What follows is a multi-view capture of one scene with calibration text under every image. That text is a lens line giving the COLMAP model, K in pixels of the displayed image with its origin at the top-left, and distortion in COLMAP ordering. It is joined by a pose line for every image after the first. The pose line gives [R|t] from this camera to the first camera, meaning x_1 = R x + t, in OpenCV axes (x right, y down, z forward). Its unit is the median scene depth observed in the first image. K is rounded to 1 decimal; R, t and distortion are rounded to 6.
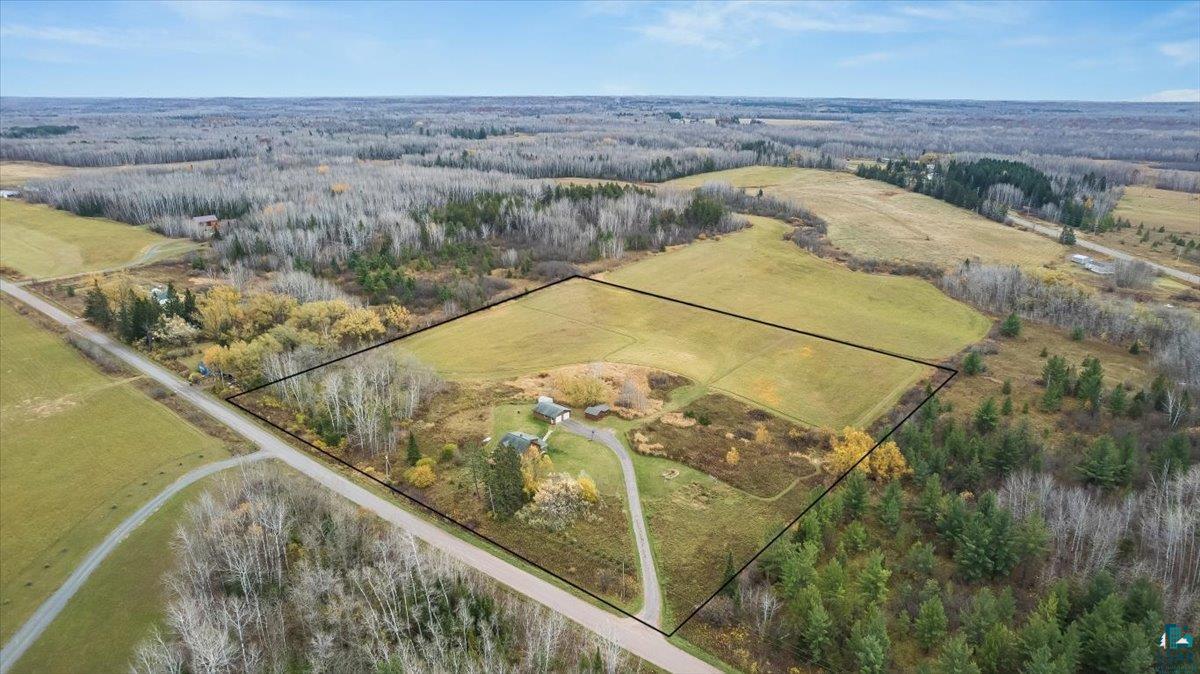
lens RADIAL K [[751.2, 0, 600.0], [0, 751.2, 337.0], [0, 0, 1]] dist [0.001122, 0.000203]
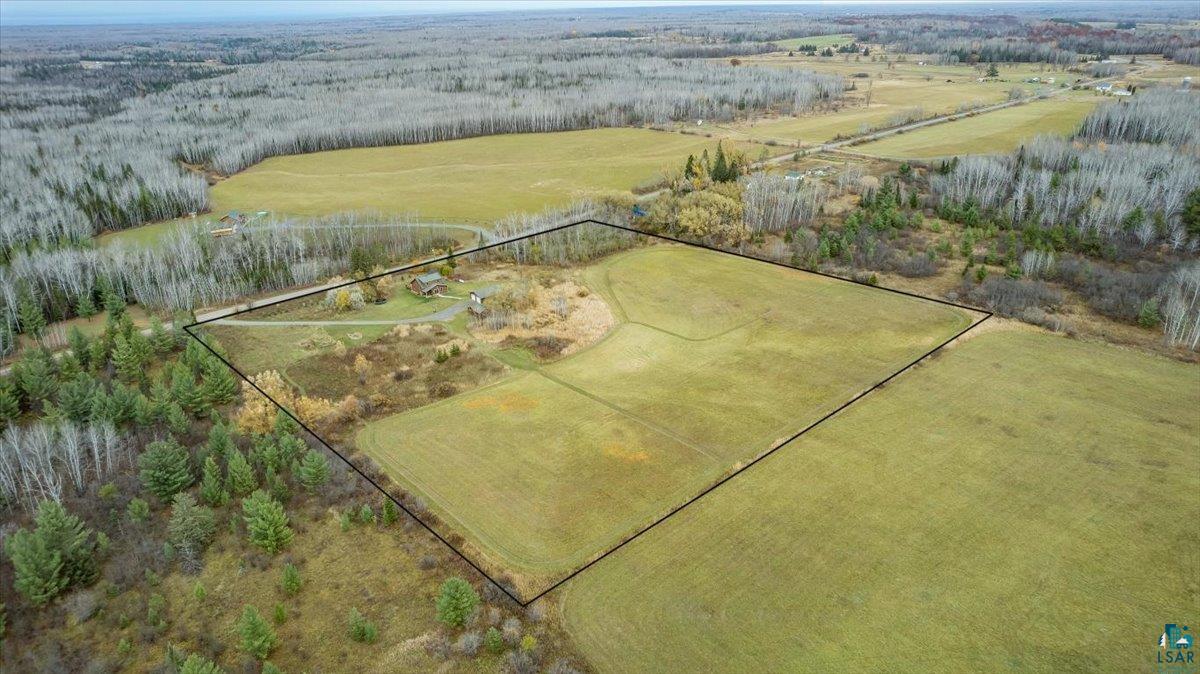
lens RADIAL K [[751.2, 0, 600.0], [0, 751.2, 337.0], [0, 0, 1]] dist [0.001122, 0.000203]
pose [[-0.148453, 0.395097, -0.906565, 0.863563], [-0.296405, 0.856800, 0.421946, -0.334801], [0.943454, 0.331350, -0.010086, 1.066945]]
